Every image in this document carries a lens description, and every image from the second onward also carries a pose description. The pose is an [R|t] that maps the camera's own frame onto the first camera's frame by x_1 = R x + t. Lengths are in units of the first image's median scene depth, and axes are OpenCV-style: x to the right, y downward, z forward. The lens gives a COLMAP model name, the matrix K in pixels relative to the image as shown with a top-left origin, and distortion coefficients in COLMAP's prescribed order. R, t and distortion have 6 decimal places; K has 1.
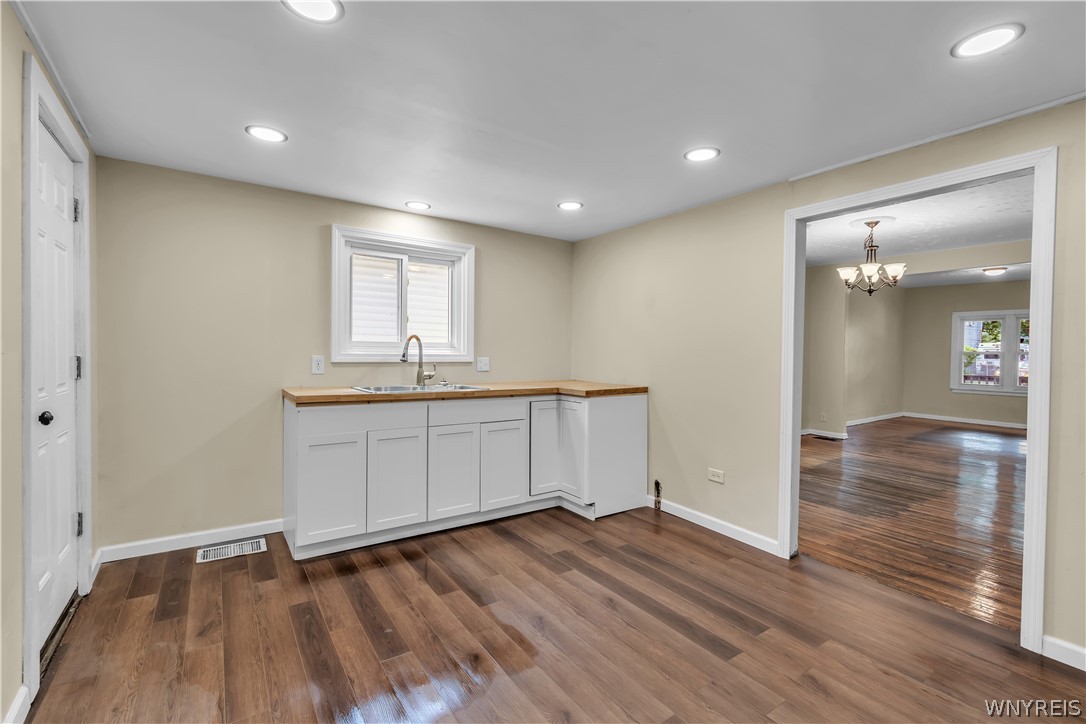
lens RADIAL K [[480.9, 0, 544.5], [0, 480.9, 364.9], [0, 0, 1]] dist [0.002051, -0.001243]
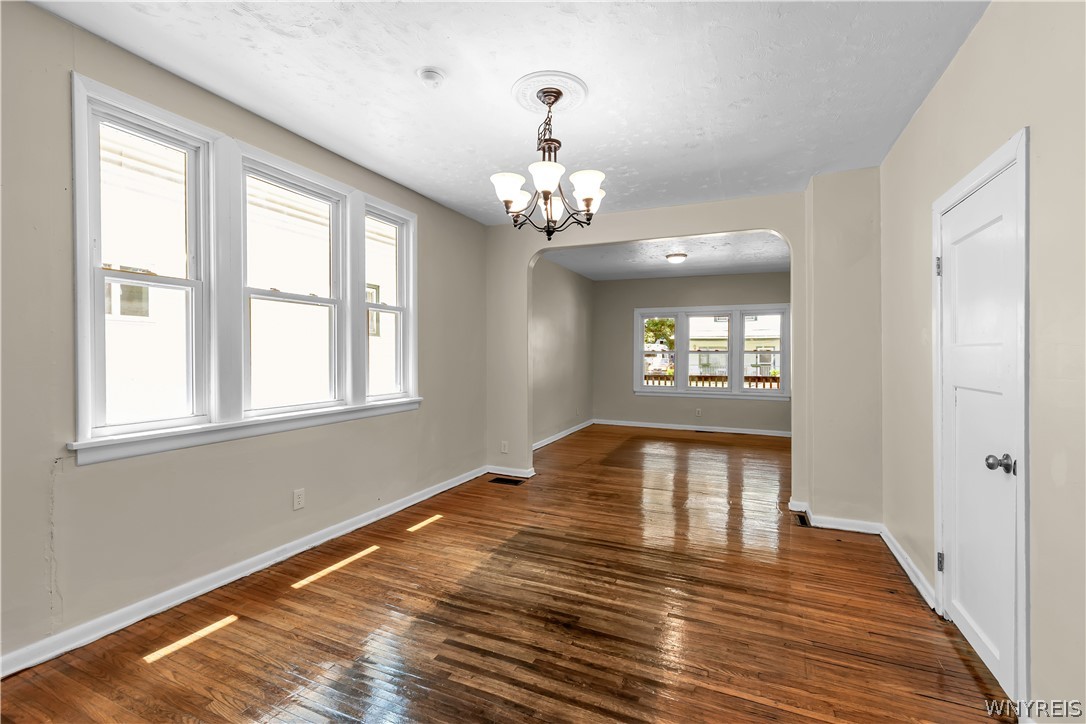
lens RADIAL K [[478.8, 0, 544.2], [0, 478.8, 358.1], [0, 0, 1]] dist [0.000941, -0.000020]
pose [[0.851621, -0.010926, 0.524043, 0.405394], [0.019346, 0.999757, -0.010596, -0.014901], [-0.523800, 0.019162, 0.851626, 0.574215]]
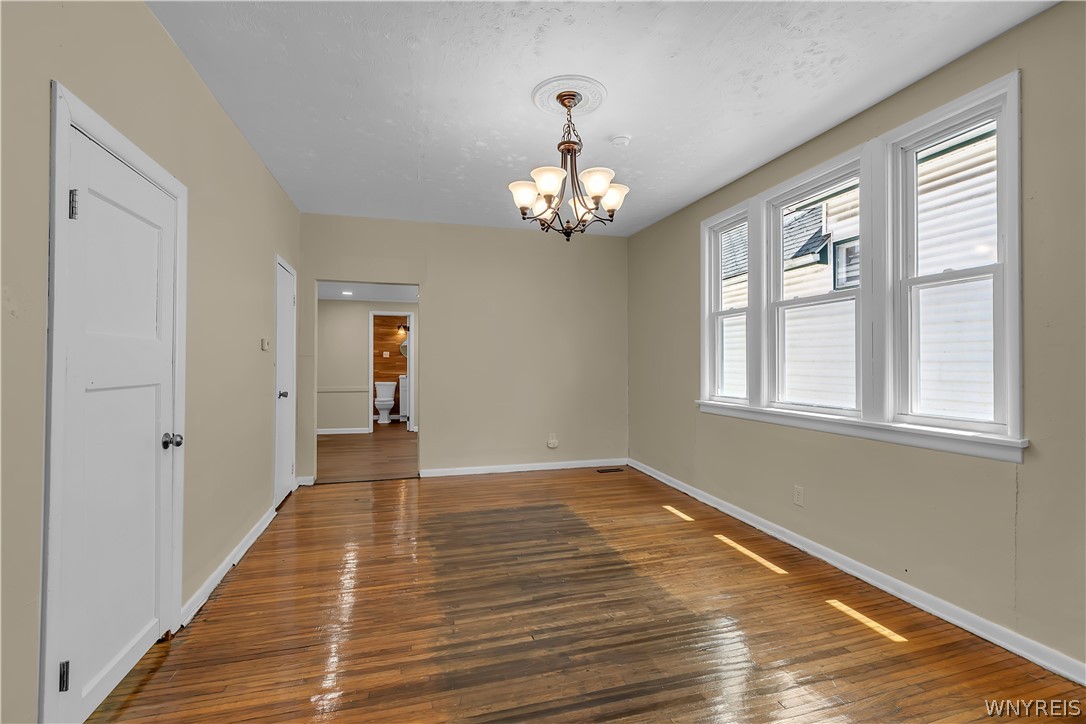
lens RADIAL K [[480.9, 0, 544.5], [0, 480.9, 359.8], [0, 0, 1]] dist [0.002051, -0.001243]
pose [[-0.322780, -0.016202, -0.946335, 0.960282], [-0.028973, 0.999554, -0.007230, -0.013463], [0.946031, 0.025085, -0.323105, 0.988863]]
